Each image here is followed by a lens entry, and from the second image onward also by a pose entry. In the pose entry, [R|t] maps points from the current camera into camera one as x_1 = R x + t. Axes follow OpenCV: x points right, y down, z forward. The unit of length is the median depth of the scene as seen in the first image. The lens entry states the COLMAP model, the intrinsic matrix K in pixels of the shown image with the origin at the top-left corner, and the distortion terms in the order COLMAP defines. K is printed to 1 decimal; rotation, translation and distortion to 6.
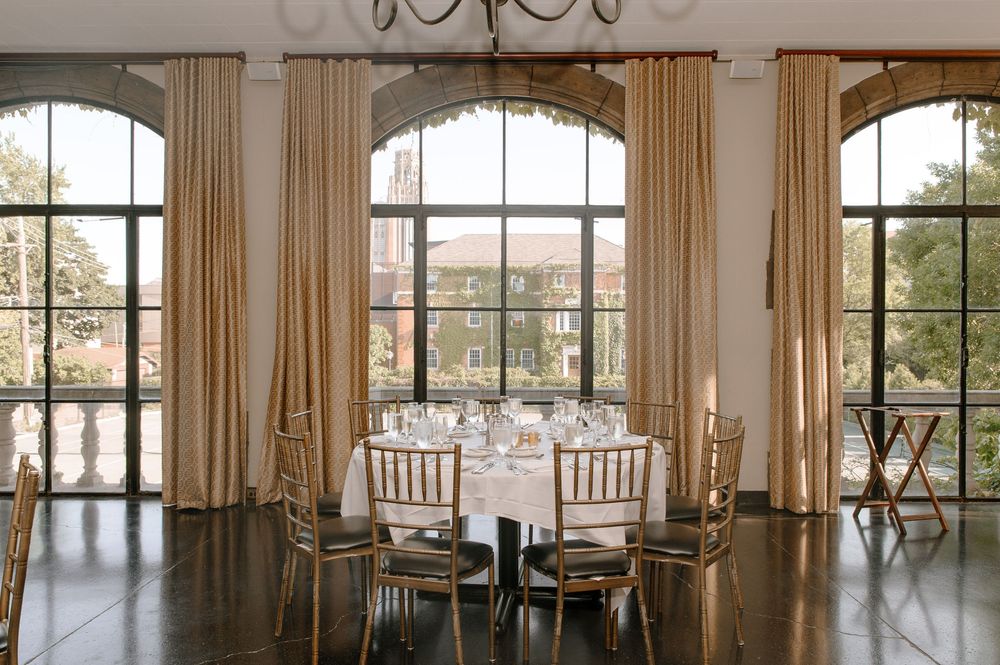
lens RADIAL K [[703.1, 0, 499.9], [0, 703.1, 331.9], [0, 0, 1]] dist [0.007480, 0.006015]
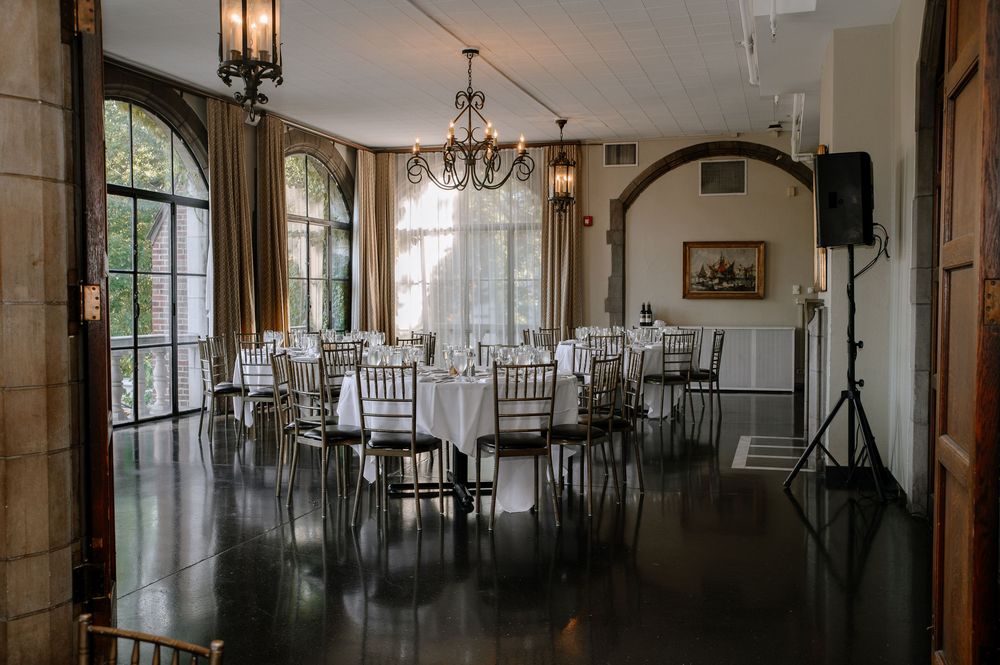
lens RADIAL K [[1009.0, 0, 499.3], [0, 1009.0, 333.6], [0, 0, 1]] dist [-0.003950, 0.000000]
pose [[0.211168, -0.038268, 0.976700, -1.704426], [-0.011215, 0.999073, 0.041569, -0.004346], [-0.977385, -0.019732, 0.210543, -0.006507]]
